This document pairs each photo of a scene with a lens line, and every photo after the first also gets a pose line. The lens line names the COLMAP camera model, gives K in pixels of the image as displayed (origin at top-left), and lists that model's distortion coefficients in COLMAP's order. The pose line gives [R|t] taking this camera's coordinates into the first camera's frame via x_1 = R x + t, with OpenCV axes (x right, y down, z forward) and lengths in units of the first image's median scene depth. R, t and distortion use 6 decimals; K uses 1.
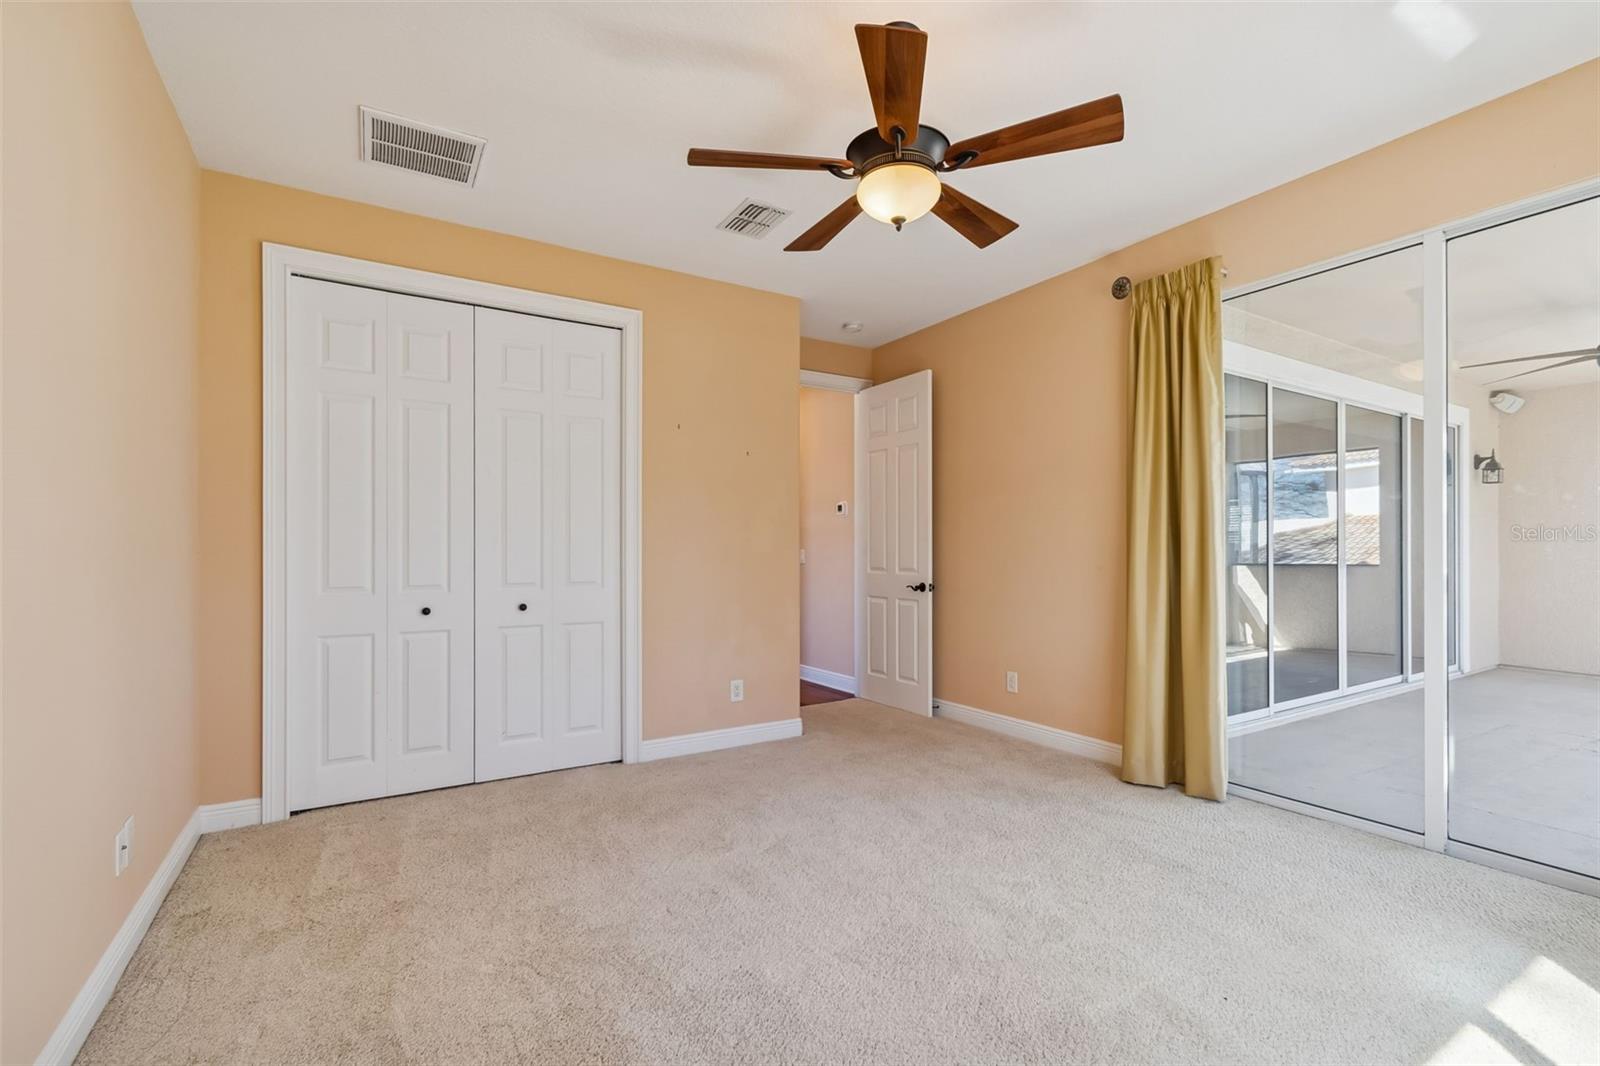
lens RADIAL K [[725.1, 0, 818.9], [0, 725.1, 549.9], [0, 0, 1]] dist [-0.001193, -0.000281]
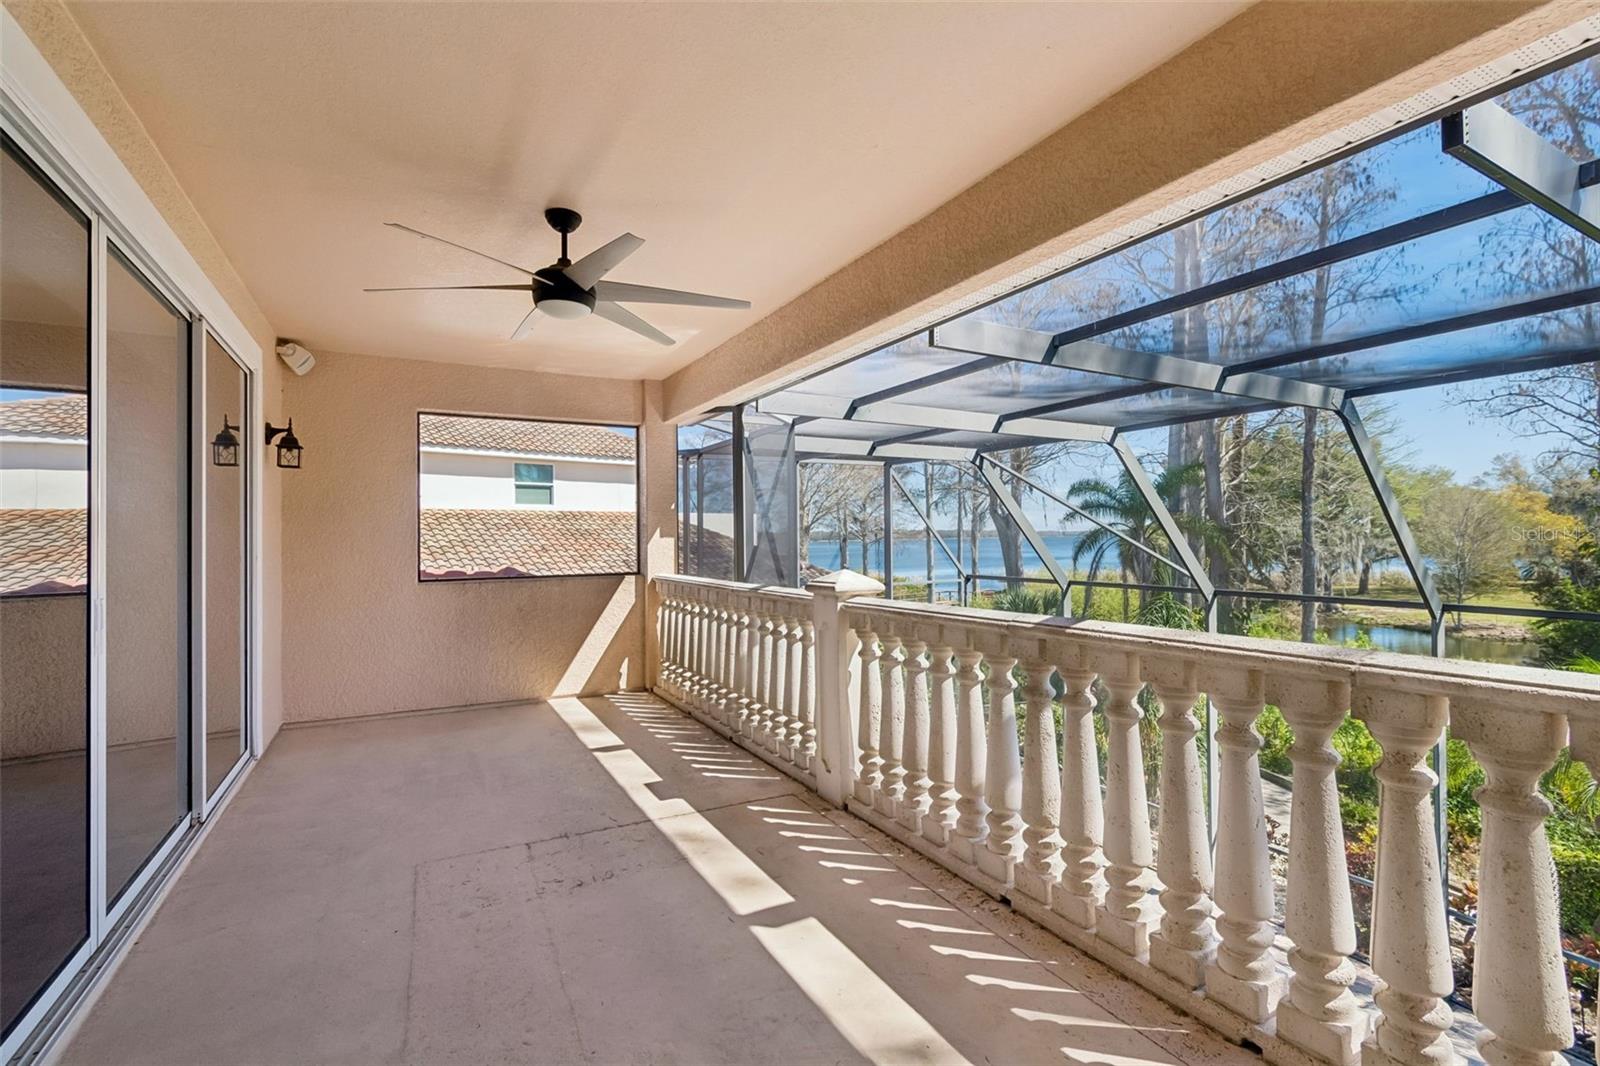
lens RADIAL K [[716.0, 0, 814.4], [0, 716.0, 534.6], [0, 0, 1]] dist [0.000693, -0.000019]
pose [[0.048431, 0.009092, 0.998785, 0.275920], [0.013819, 0.999857, -0.009772, -0.015260], [-0.998731, 0.014276, 0.048299, 0.468440]]
